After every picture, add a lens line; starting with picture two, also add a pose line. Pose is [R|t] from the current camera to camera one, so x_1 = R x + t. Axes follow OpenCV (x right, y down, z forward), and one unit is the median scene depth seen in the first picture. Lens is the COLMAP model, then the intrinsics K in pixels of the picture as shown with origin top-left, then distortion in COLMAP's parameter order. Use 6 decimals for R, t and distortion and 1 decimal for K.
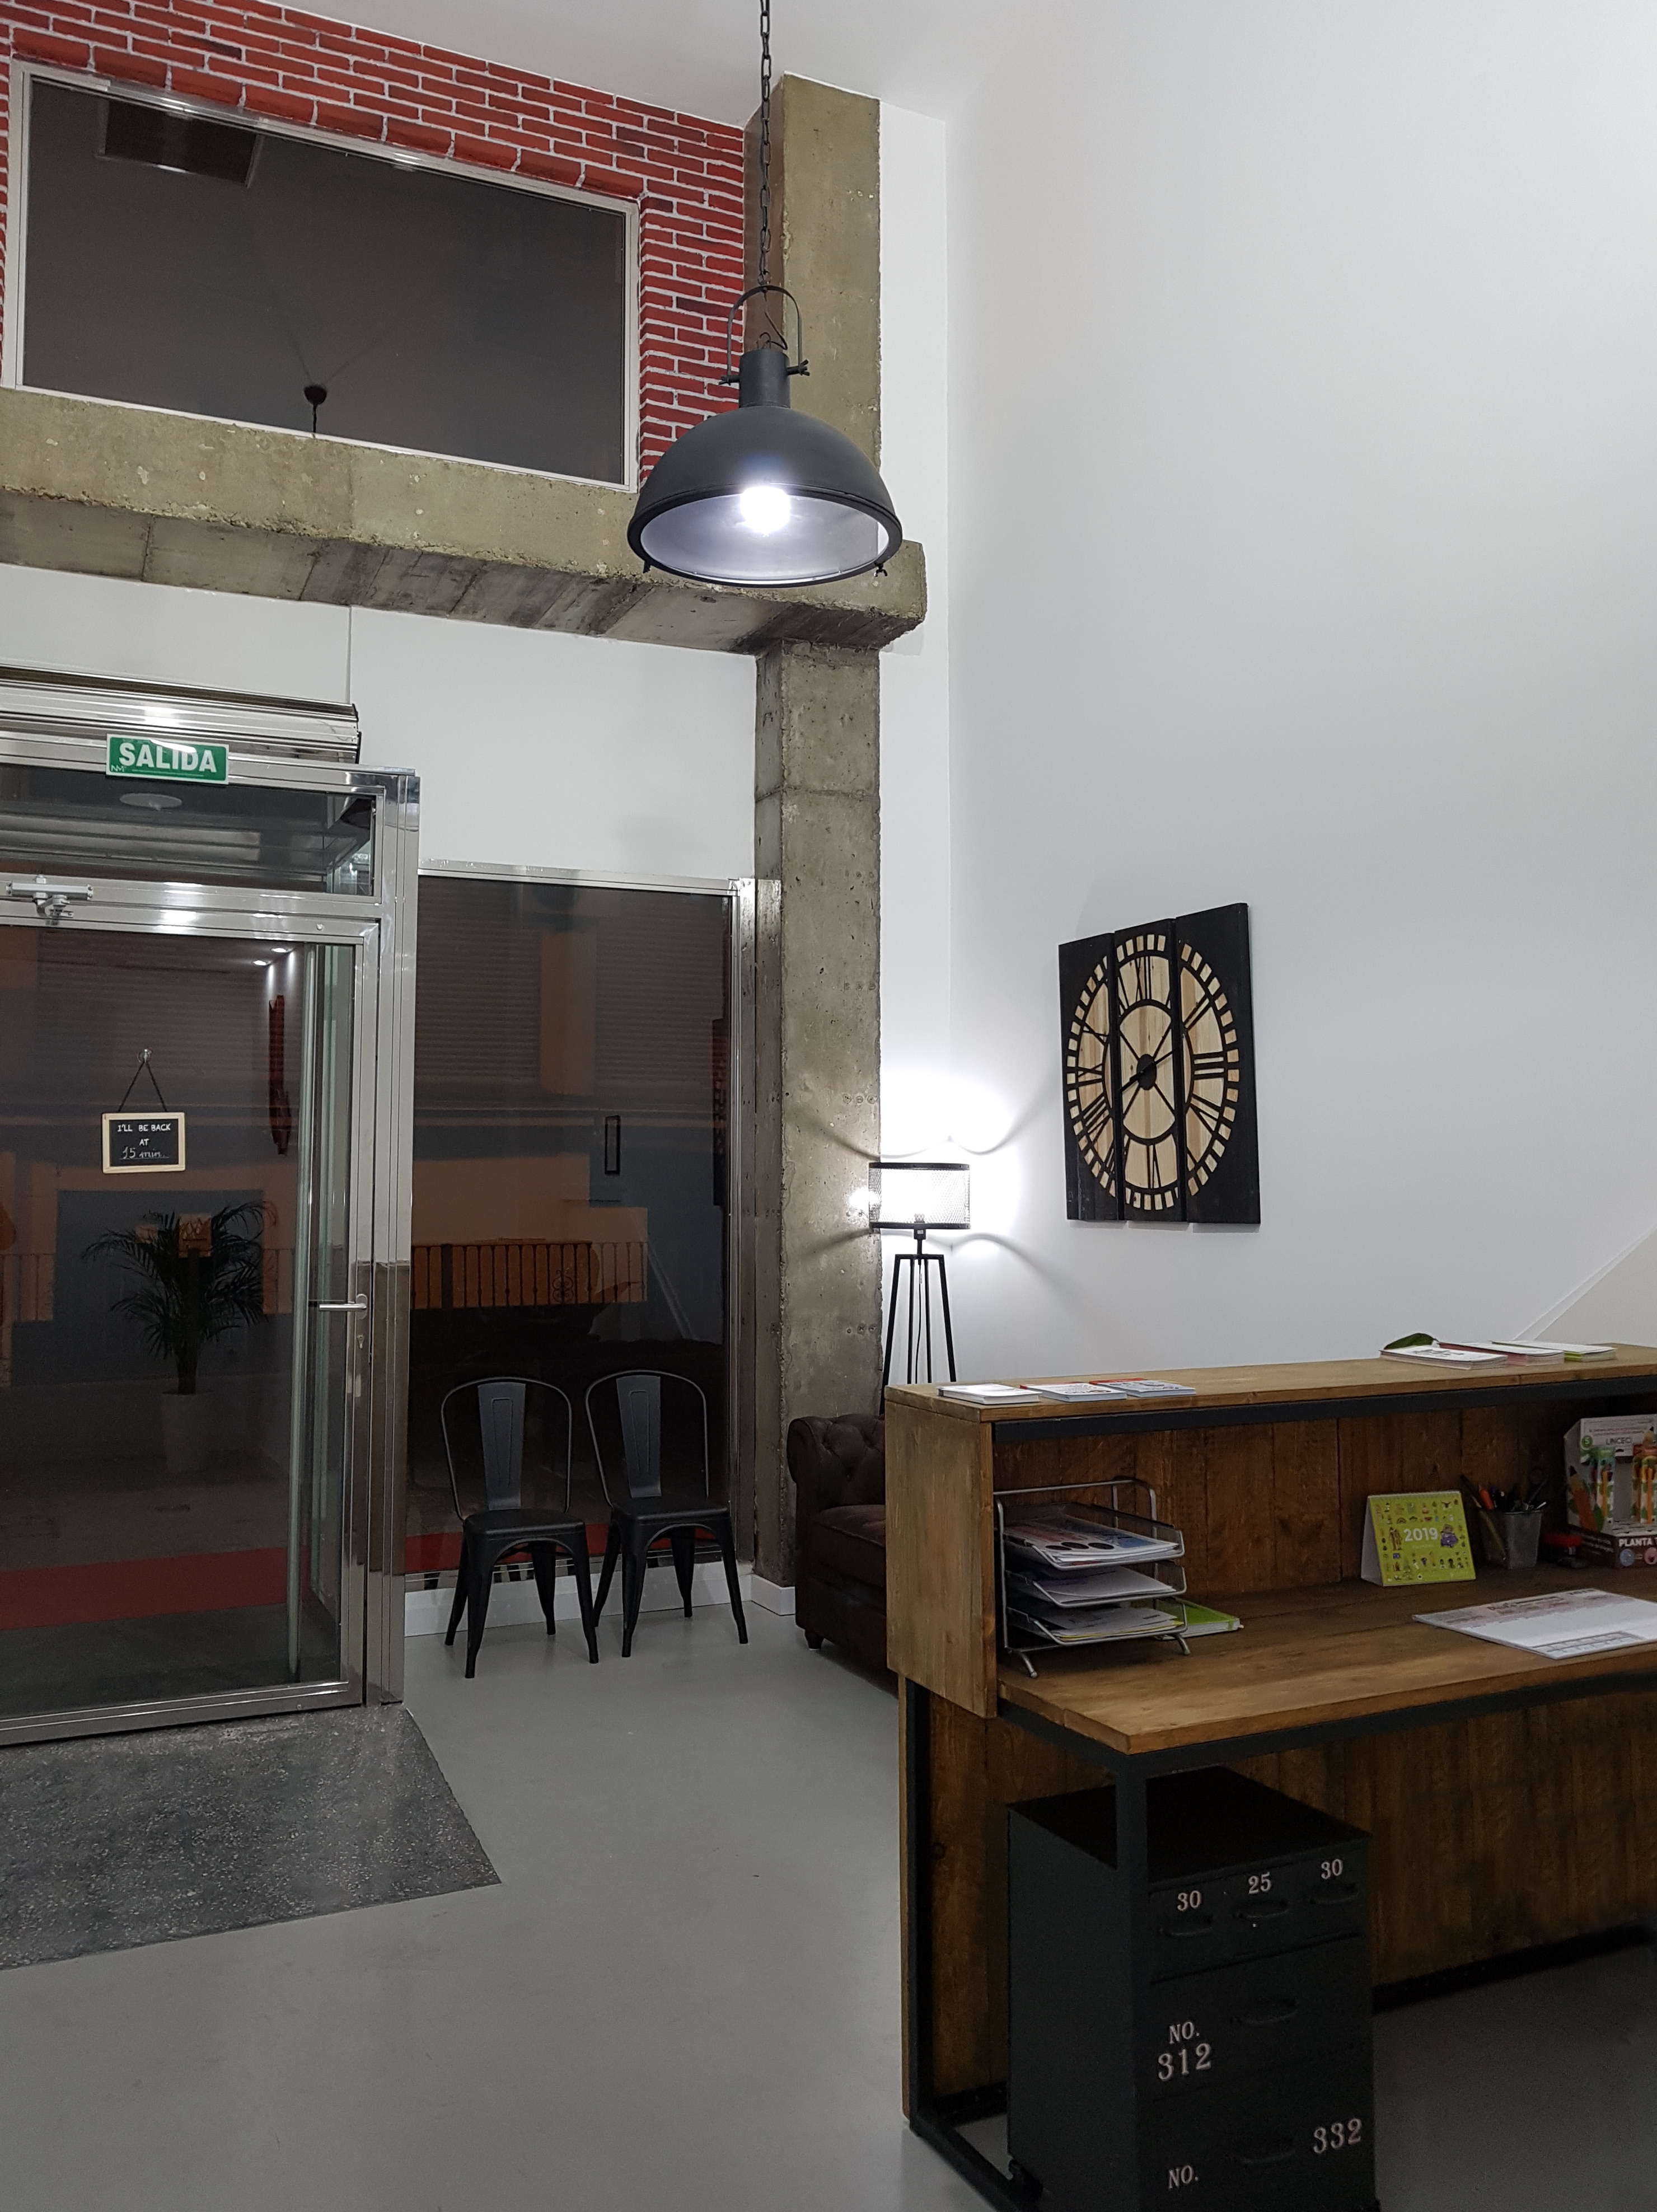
lens RADIAL K [[1715.9, 0, 830.7], [0, 1715.9, 1075.1], [0, 0, 1]] dist [-0.015445, 0.016763]
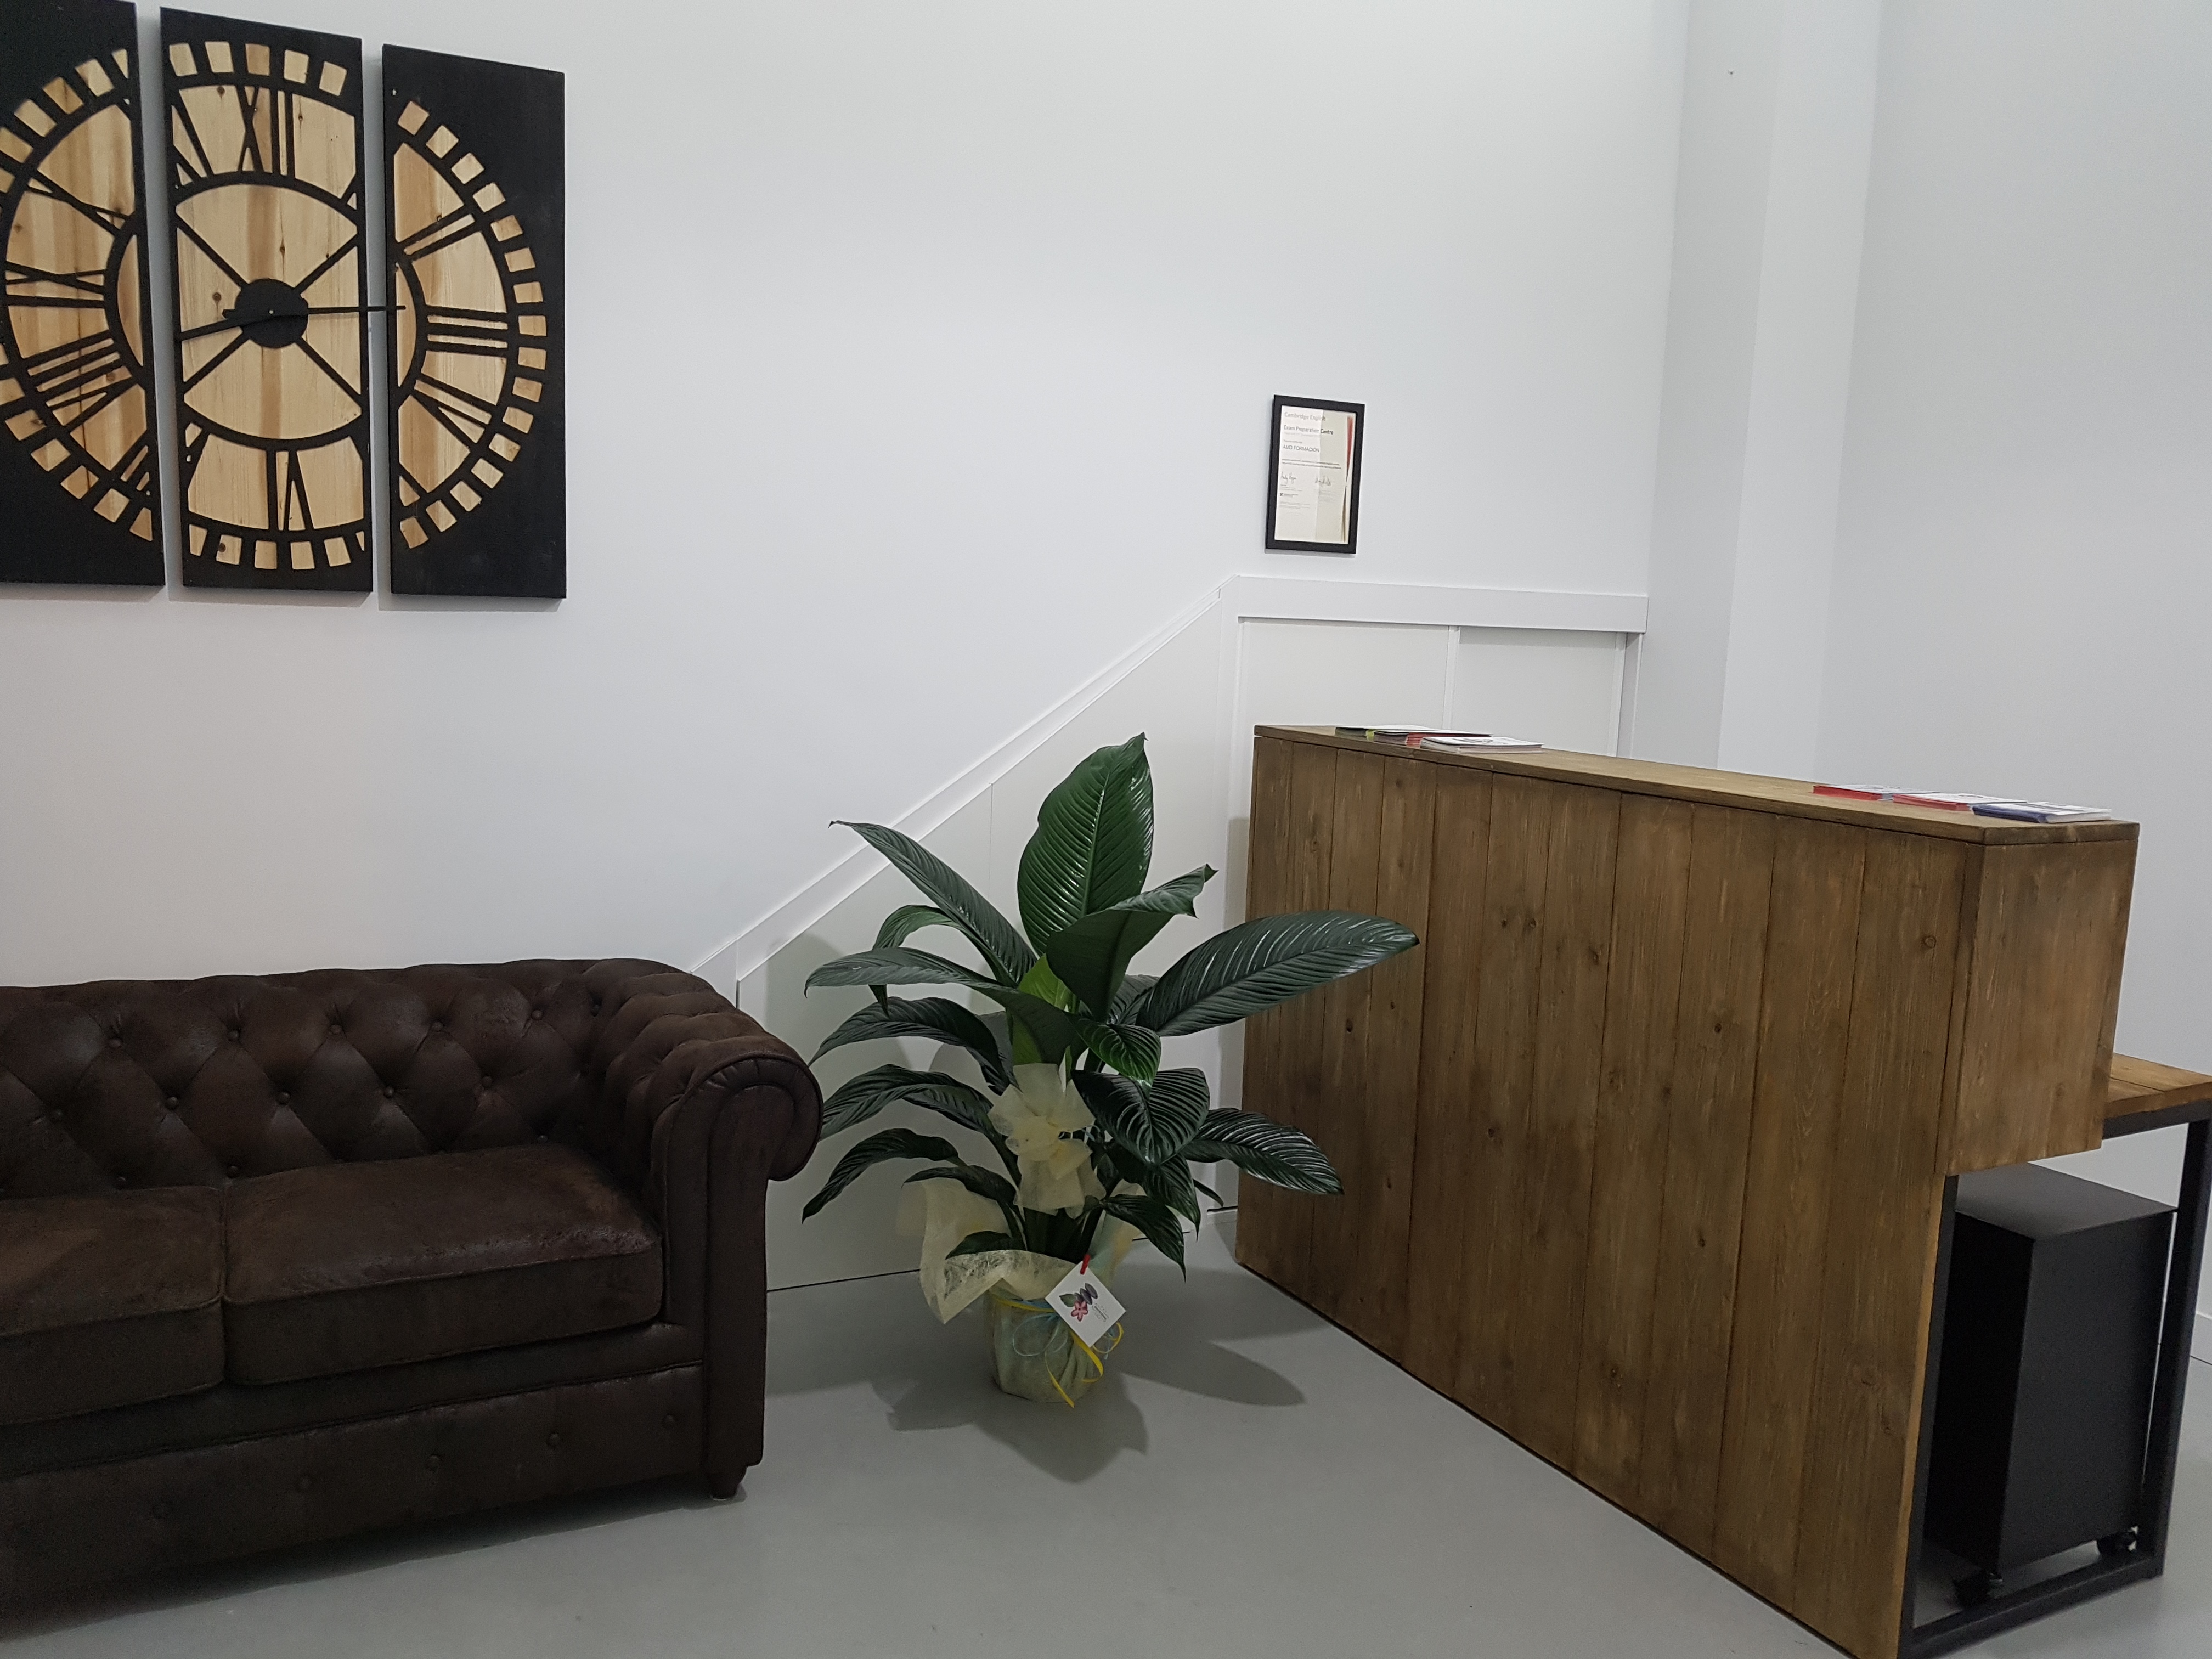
lens RADIAL K [[1715.7, 0, 1071.4], [0, 1715.7, 852.7], [0, 0, 1]] dist [-0.015445, 0.016763]
pose [[-0.001670, -0.138993, 0.990292, -0.376803], [-0.098648, 0.985486, 0.138152, 0.066817], [-0.995121, -0.097459, -0.015357, 0.739792]]
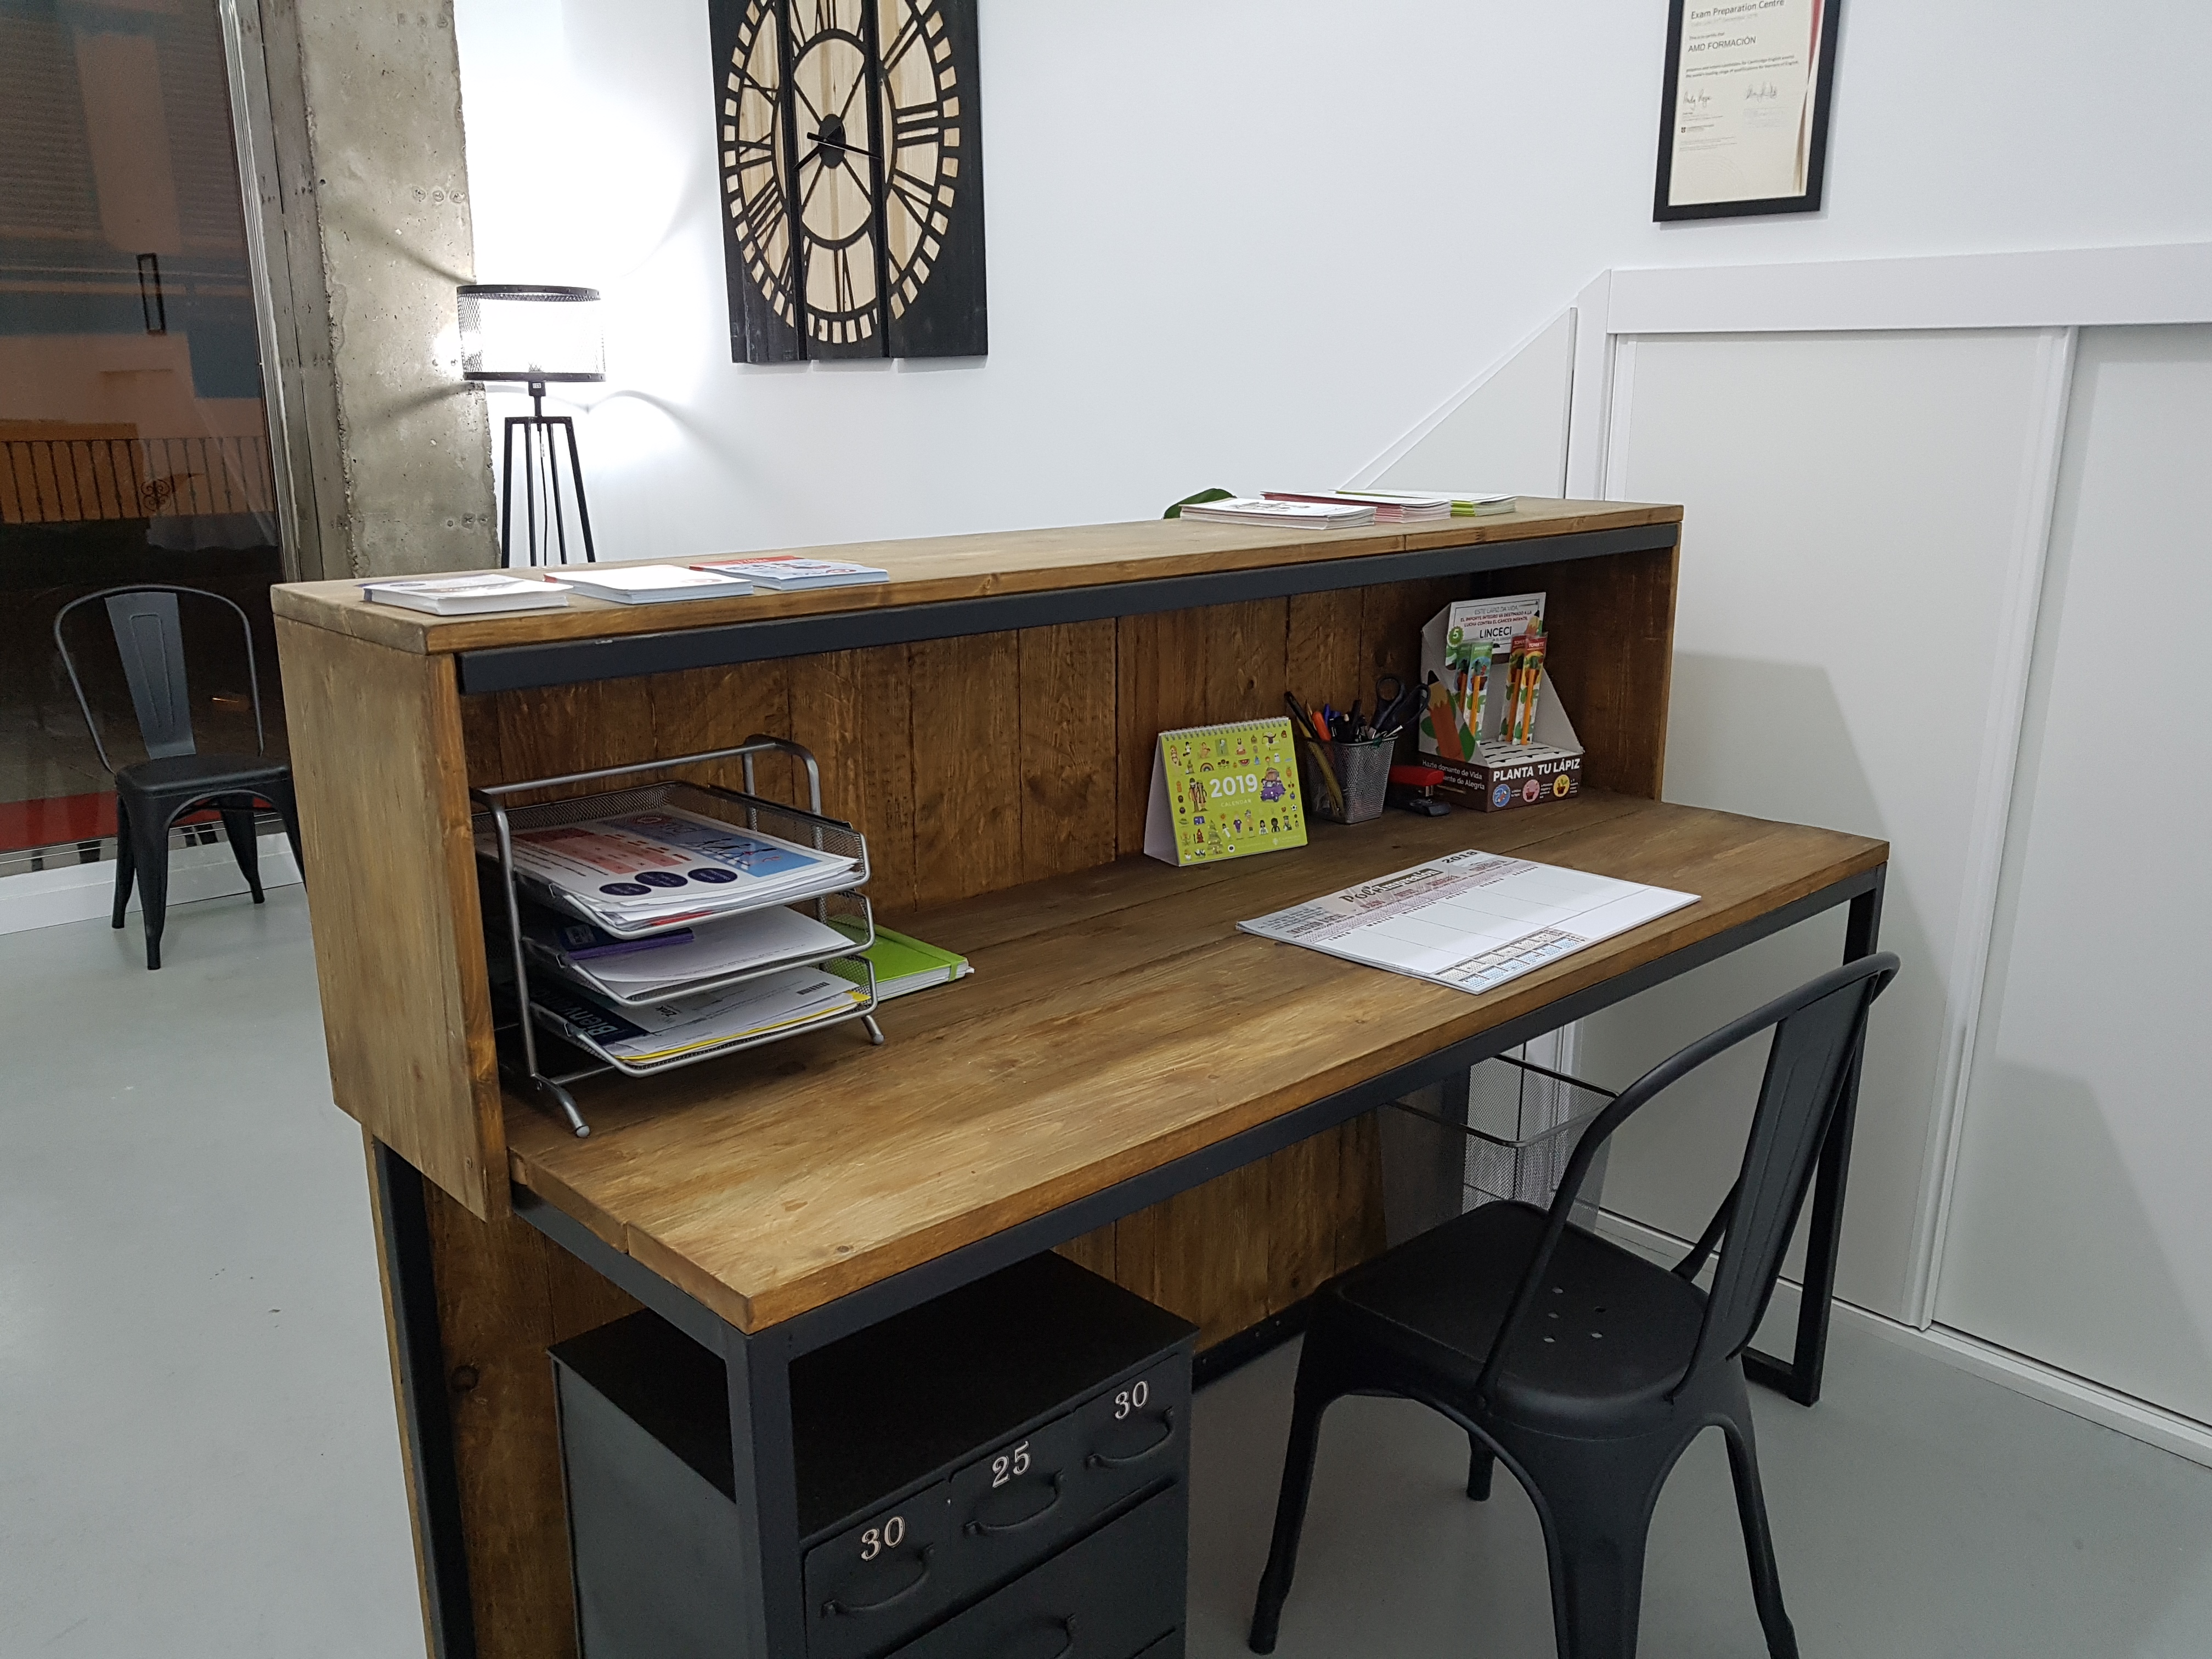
lens RADIAL K [[1715.7, 0, 1044.2], [0, 1715.7, 838.7], [0, 0, 1]] dist [-0.015445, 0.016763]
pose [[0.959829, -0.073889, 0.270683, 0.055516], [-0.015732, 0.949014, 0.314842, 0.047677], [-0.280146, -0.306452, 0.909728, 0.242955]]
